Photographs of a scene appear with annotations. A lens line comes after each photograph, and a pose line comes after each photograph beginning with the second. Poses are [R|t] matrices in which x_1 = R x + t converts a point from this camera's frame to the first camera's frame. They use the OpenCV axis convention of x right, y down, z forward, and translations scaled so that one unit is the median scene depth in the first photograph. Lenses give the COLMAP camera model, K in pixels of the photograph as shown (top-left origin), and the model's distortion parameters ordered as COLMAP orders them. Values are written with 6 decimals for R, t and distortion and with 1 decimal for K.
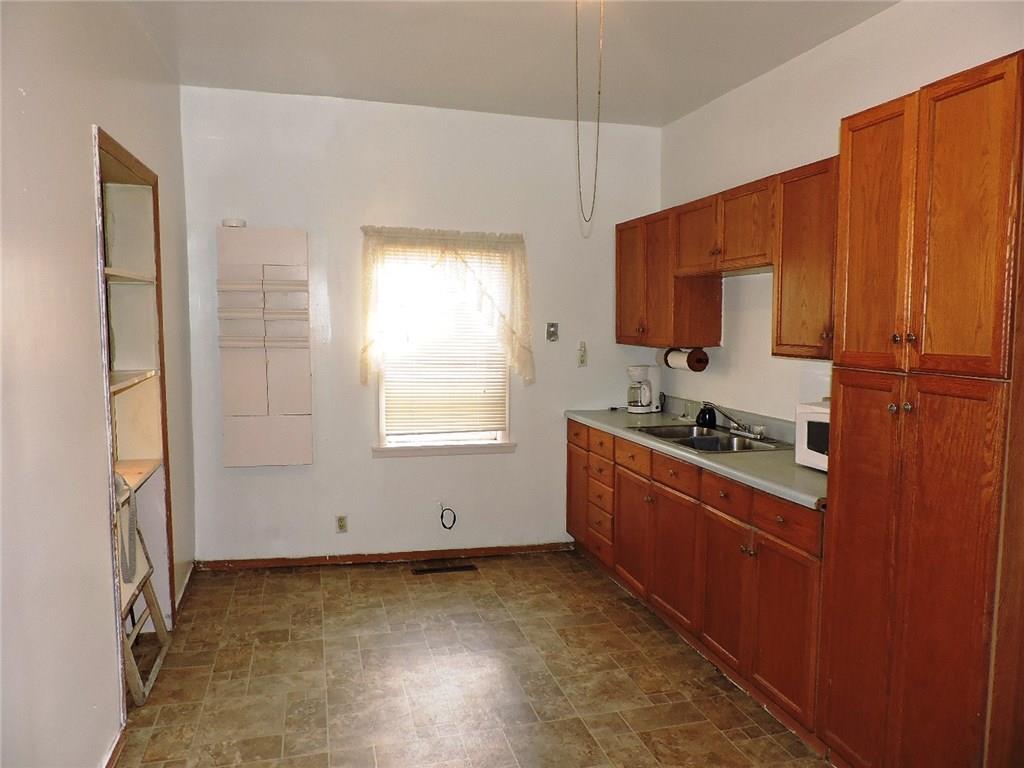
lens RADIAL K [[724.8, 0, 514.2], [0, 724.8, 382.8], [0, 0, 1]] dist [-0.027911, 0.006679]
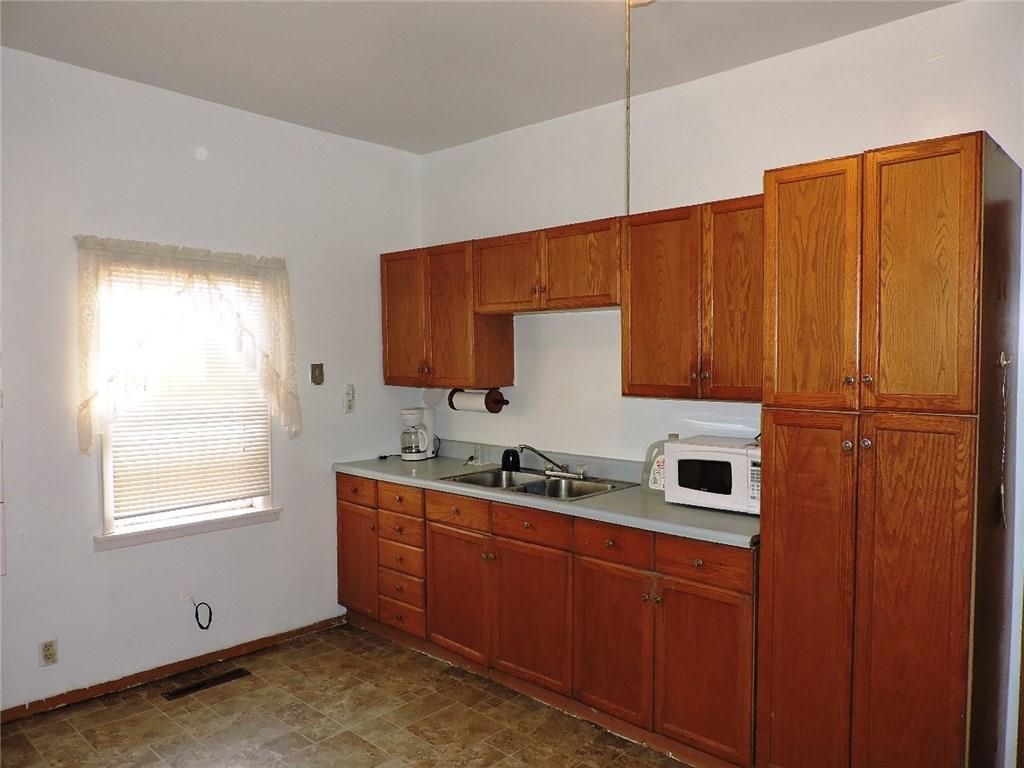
lens RADIAL K [[724.8, 0, 514.2], [0, 724.8, 382.8], [0, 0, 1]] dist [-0.027911, 0.006679]
pose [[0.853093, -0.028143, 0.520999, -0.214873], [0.051315, 0.998229, -0.030102, -0.024005], [-0.519229, 0.052415, 0.853026, 0.161661]]
